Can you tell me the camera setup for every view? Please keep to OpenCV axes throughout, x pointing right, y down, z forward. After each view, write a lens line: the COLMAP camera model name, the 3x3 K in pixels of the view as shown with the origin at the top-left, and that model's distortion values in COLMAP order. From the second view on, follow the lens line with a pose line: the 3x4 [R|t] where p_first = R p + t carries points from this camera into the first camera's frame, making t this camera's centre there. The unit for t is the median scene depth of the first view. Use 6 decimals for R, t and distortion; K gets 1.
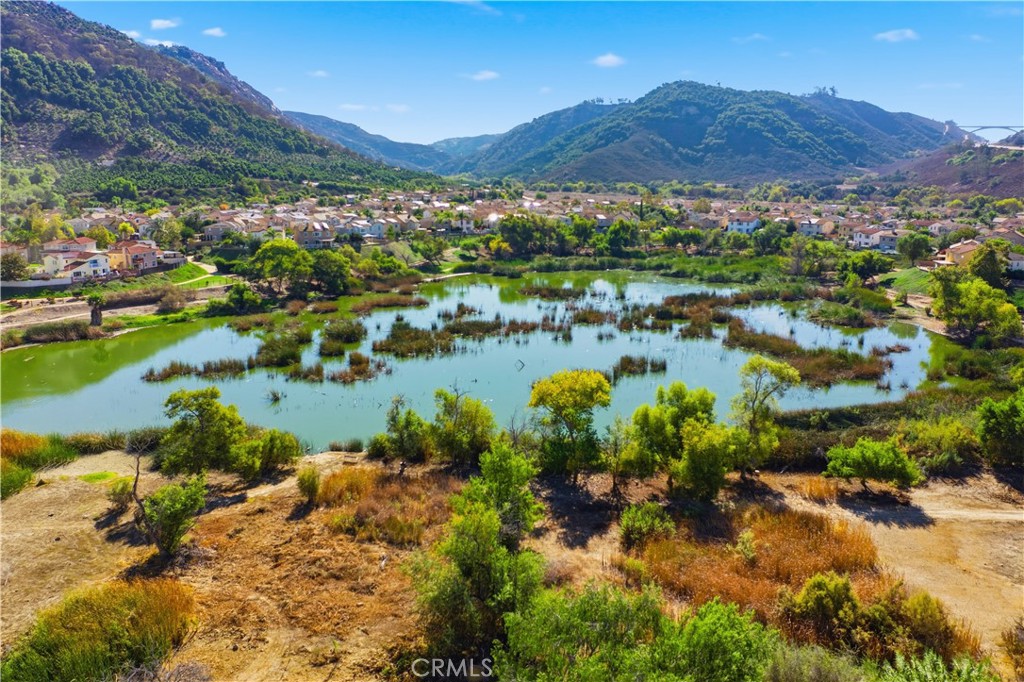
lens RADIAL K [[809.2, 0, 511.0], [0, 809.2, 341.6], [0, 0, 1]] dist [-0.007511, -0.004883]
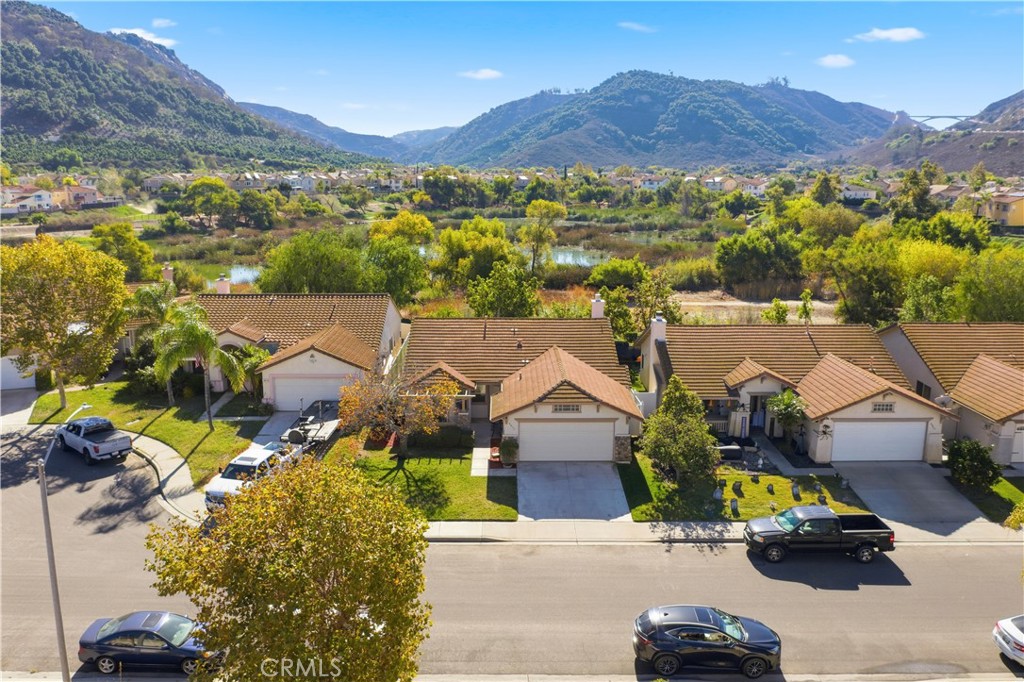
lens RADIAL K [[821.2, 0, 510.7], [0, 821.2, 341.1], [0, 0, 1]] dist [-0.005548, -0.004411]
pose [[0.999081, -0.011744, 0.041228, 0.023920], [0.011679, 0.999930, 0.001809, 0.030222], [-0.041247, -0.001326, 0.999148, -0.043637]]
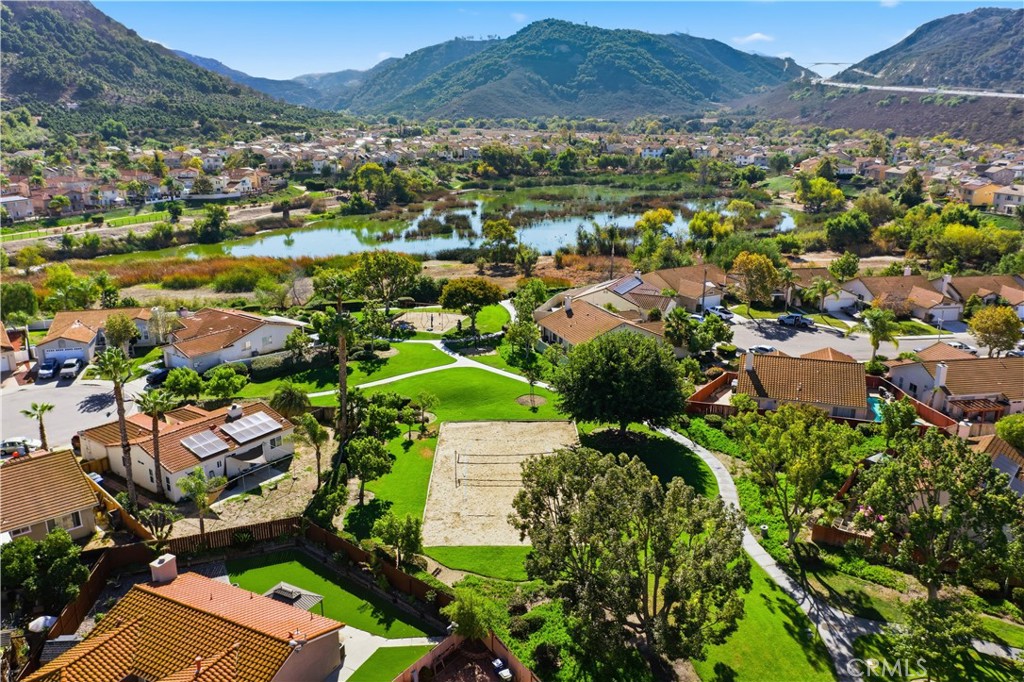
lens RADIAL K [[809.2, 0, 511.0], [0, 809.2, 341.6], [0, 0, 1]] dist [-0.007511, -0.004883]
pose [[0.985222, -0.054061, 0.162525, -0.086056], [0.041623, 0.996006, 0.078986, 0.025303], [-0.166146, -0.071054, 0.983538, -0.141116]]
